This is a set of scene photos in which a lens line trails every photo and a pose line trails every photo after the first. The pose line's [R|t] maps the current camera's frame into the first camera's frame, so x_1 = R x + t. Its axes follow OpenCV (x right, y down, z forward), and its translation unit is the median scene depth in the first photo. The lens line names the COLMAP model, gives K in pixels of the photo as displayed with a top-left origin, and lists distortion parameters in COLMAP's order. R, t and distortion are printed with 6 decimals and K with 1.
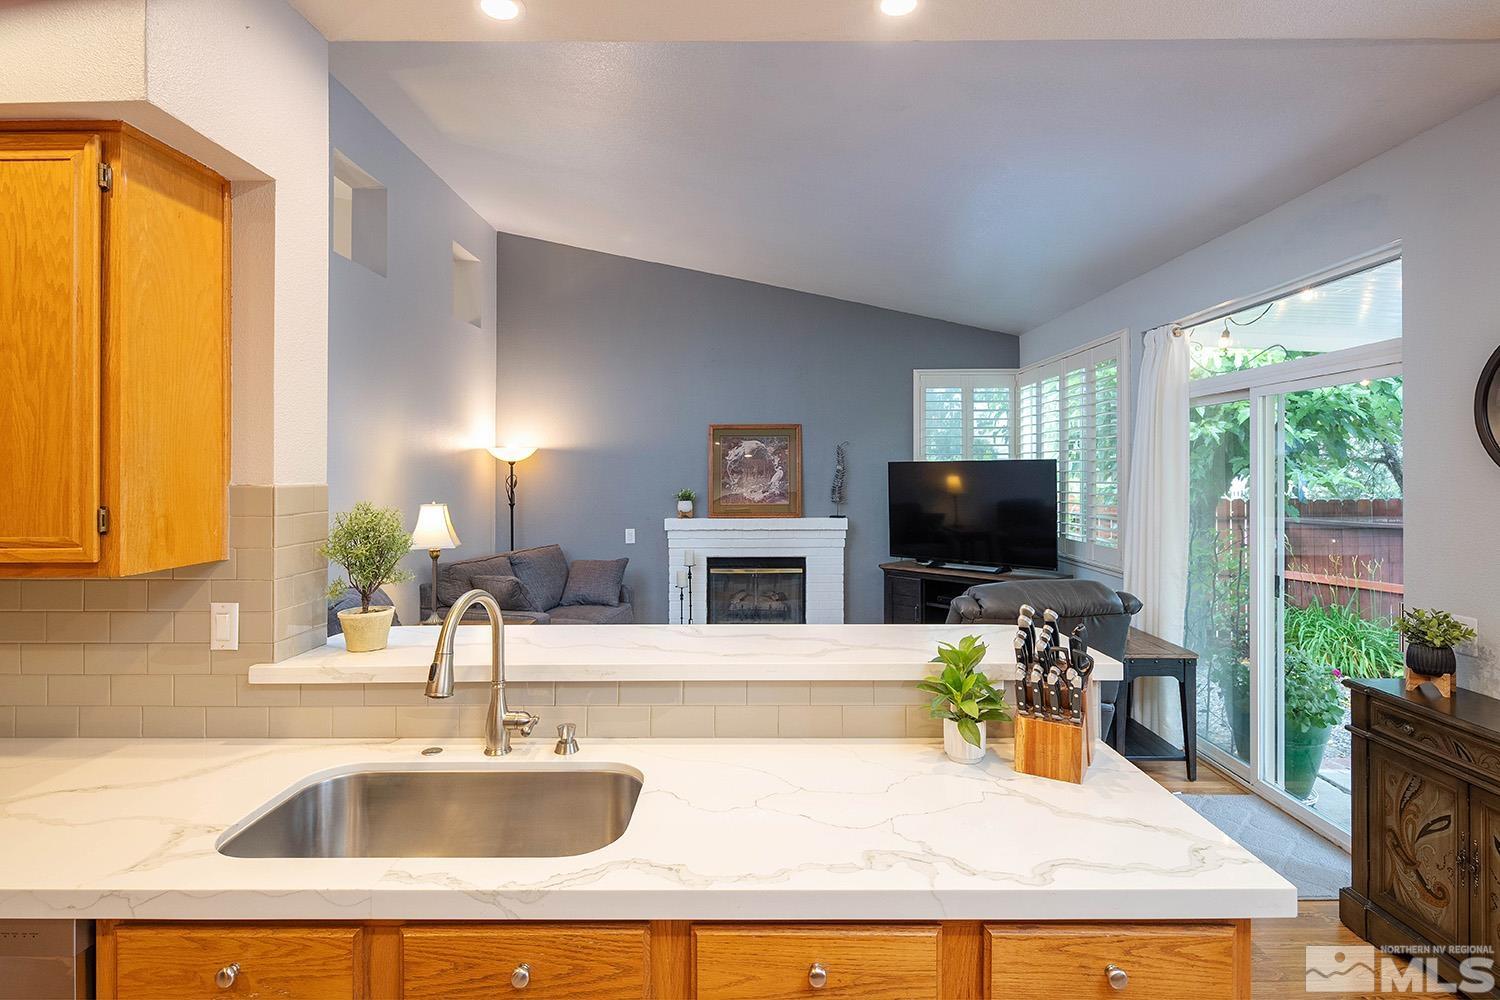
lens RADIAL K [[738.6, 0, 745.7], [0, 738.6, 463.1], [0, 0, 1]] dist [0.013041, -0.000212]
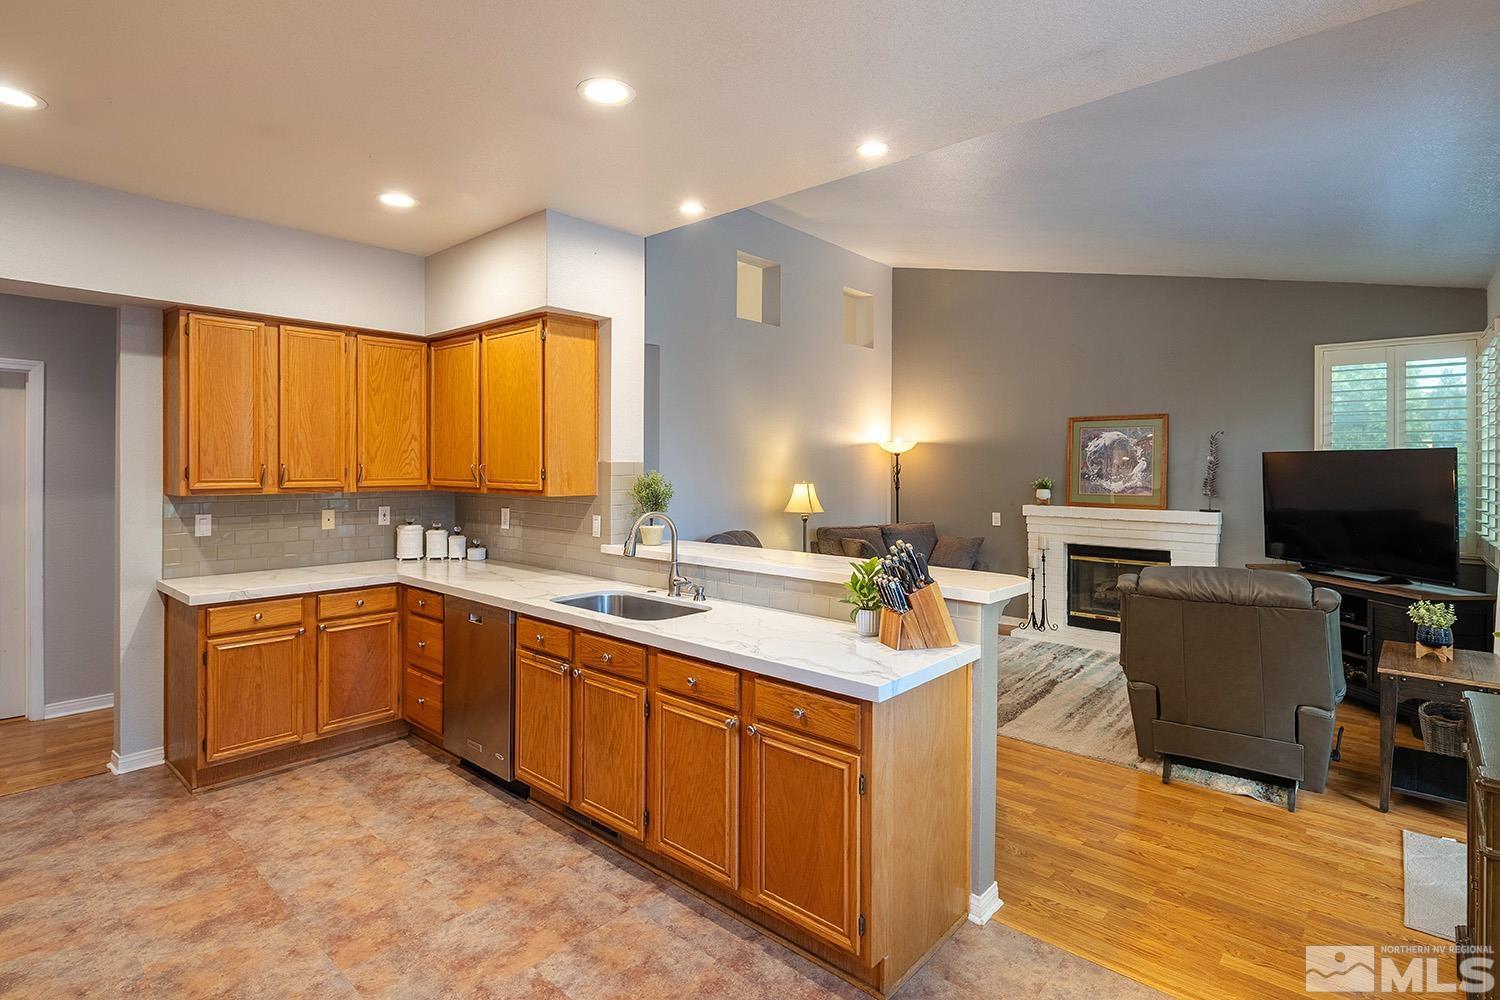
lens RADIAL K [[738.6, 0, 745.7], [0, 738.6, 463.1], [0, 0, 1]] dist [0.013041, -0.000212]
pose [[0.749813, 0.005717, -0.661626, 0.309887], [-0.001193, 0.999973, 0.007288, 0.005719], [0.661649, -0.004675, 0.749799, -0.096600]]
